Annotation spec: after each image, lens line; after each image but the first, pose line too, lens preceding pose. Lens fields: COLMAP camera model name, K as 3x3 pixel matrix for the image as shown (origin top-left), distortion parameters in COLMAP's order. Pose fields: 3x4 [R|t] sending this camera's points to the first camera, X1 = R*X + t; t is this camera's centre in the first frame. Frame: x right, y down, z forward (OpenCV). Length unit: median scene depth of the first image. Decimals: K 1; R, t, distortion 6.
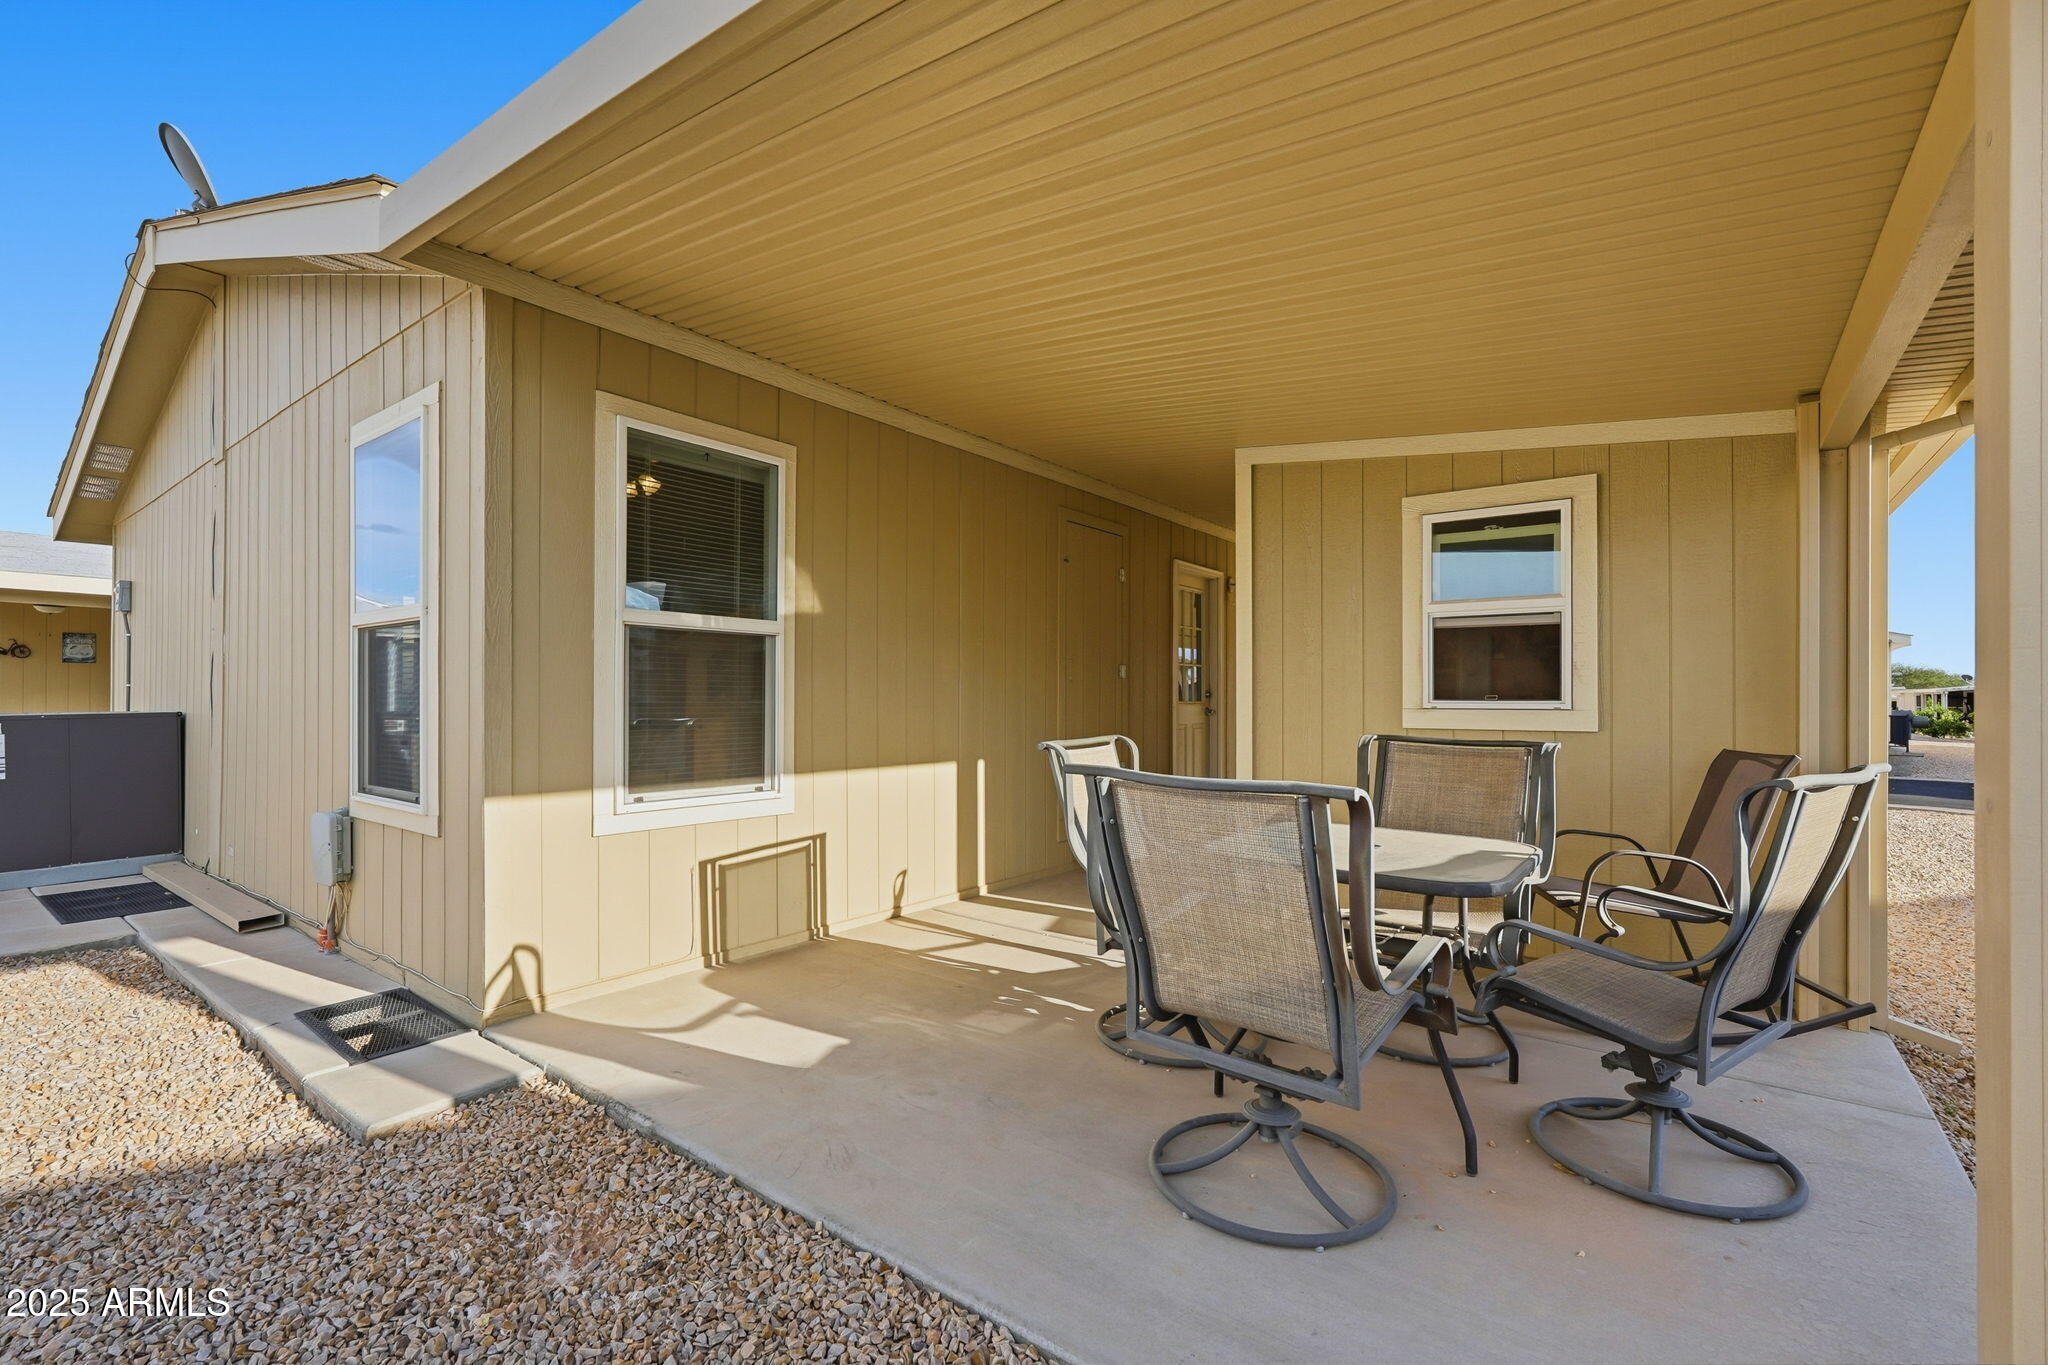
lens RADIAL K [[991.7, 0, 1023.9], [0, 991.7, 687.2], [0, 0, 1]] dist [0.001002, 0.000150]
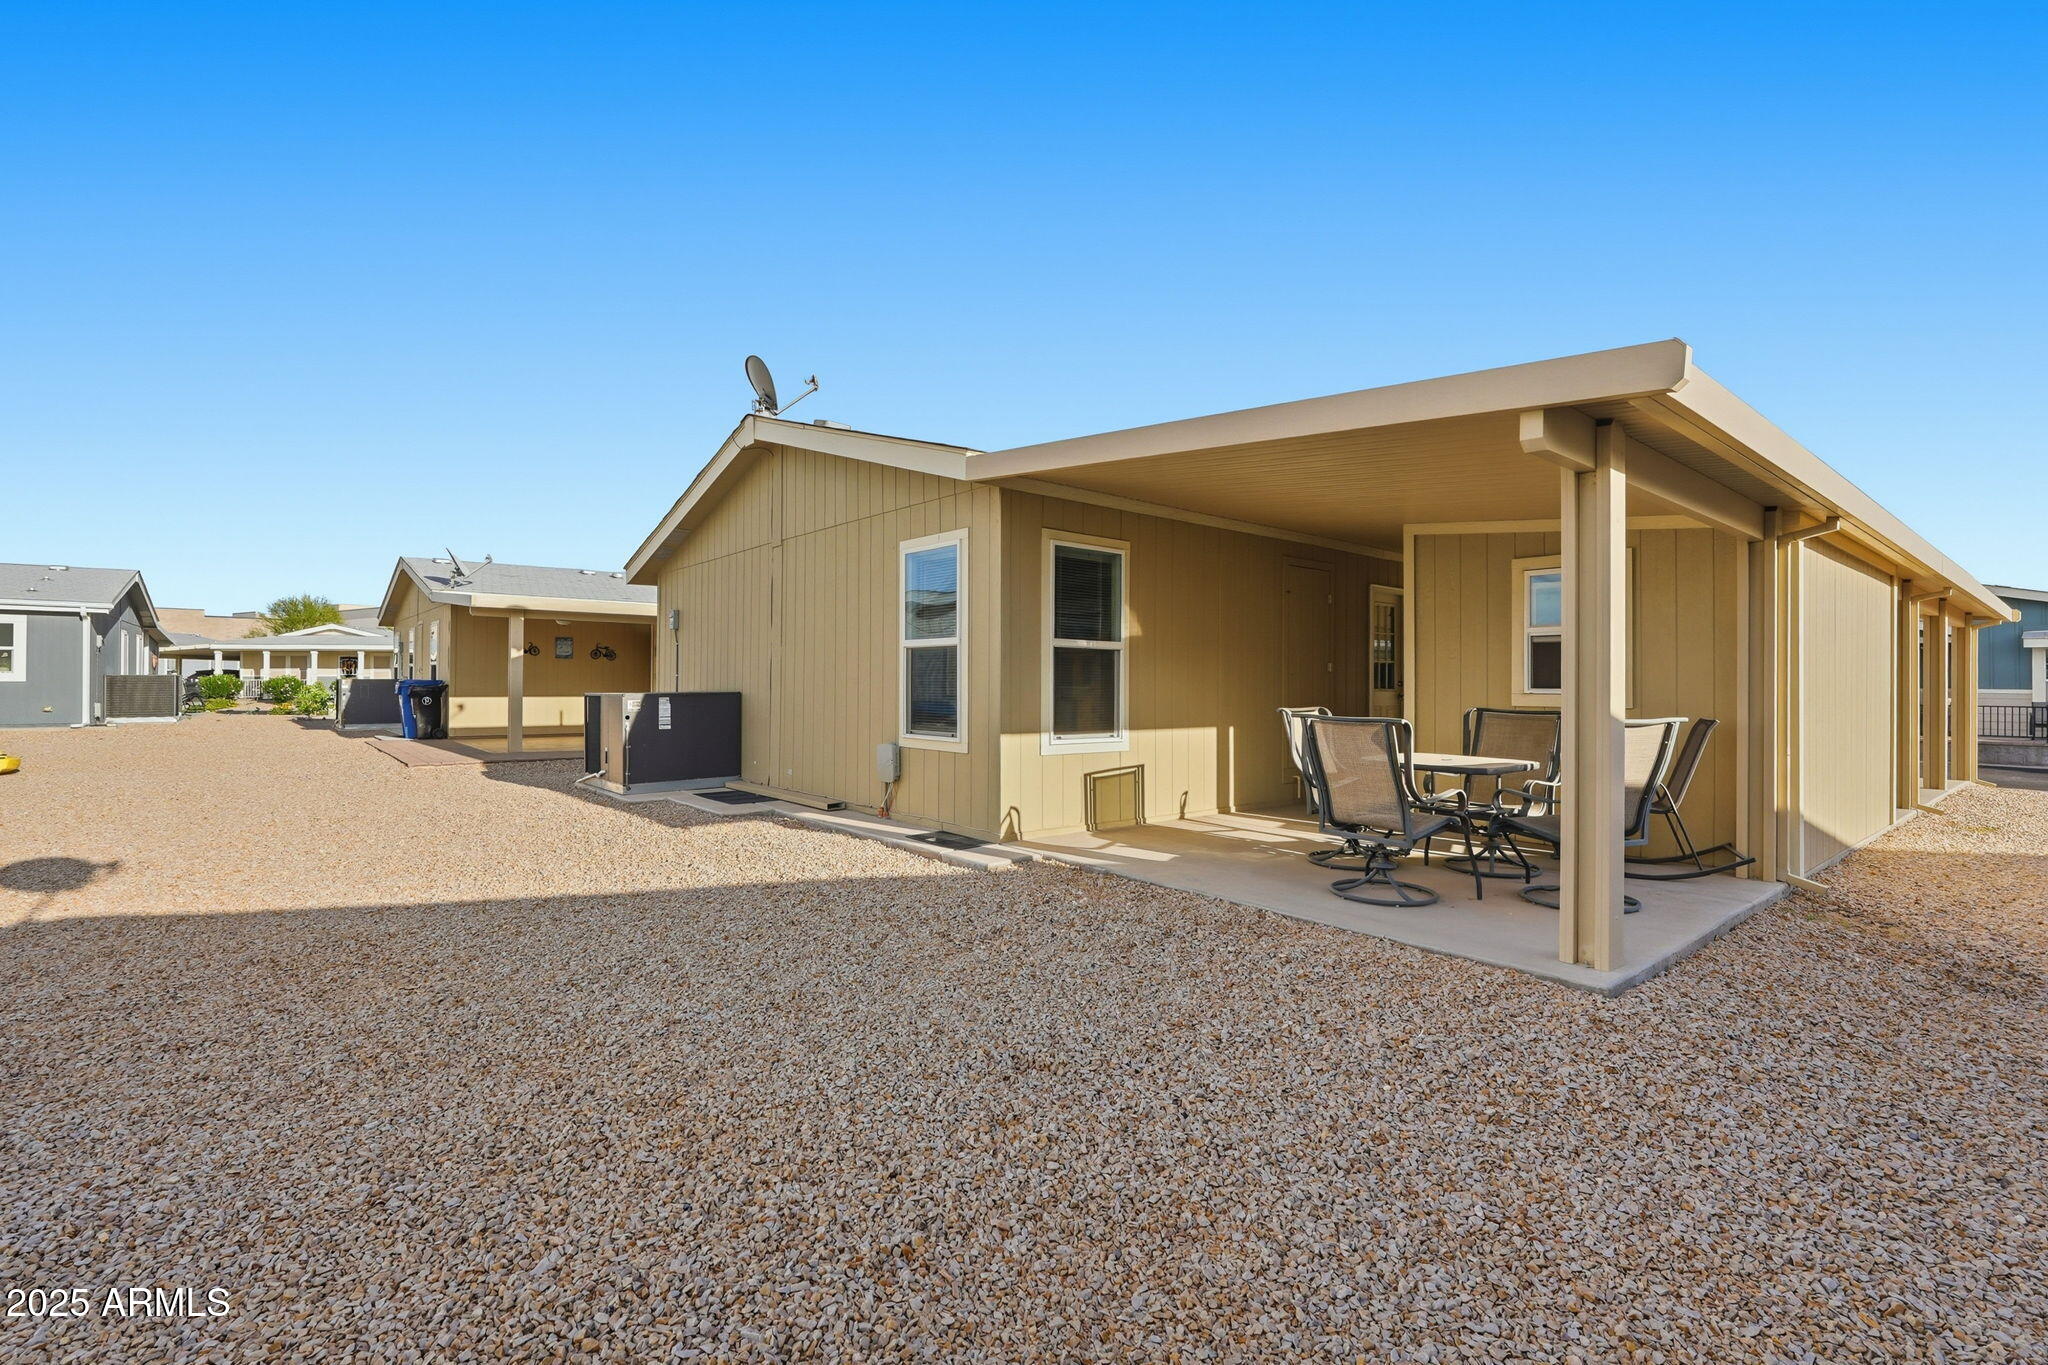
lens RADIAL K [[991.7, 0, 1026.0], [0, 991.7, 683.9], [0, 0, 1]] dist [0.001002, 0.000150]
pose [[0.978285, 0.003428, -0.207236, -0.048713], [-0.001026, 0.999931, 0.011695, -0.013384], [0.207262, -0.011228, 0.978221, -0.783373]]
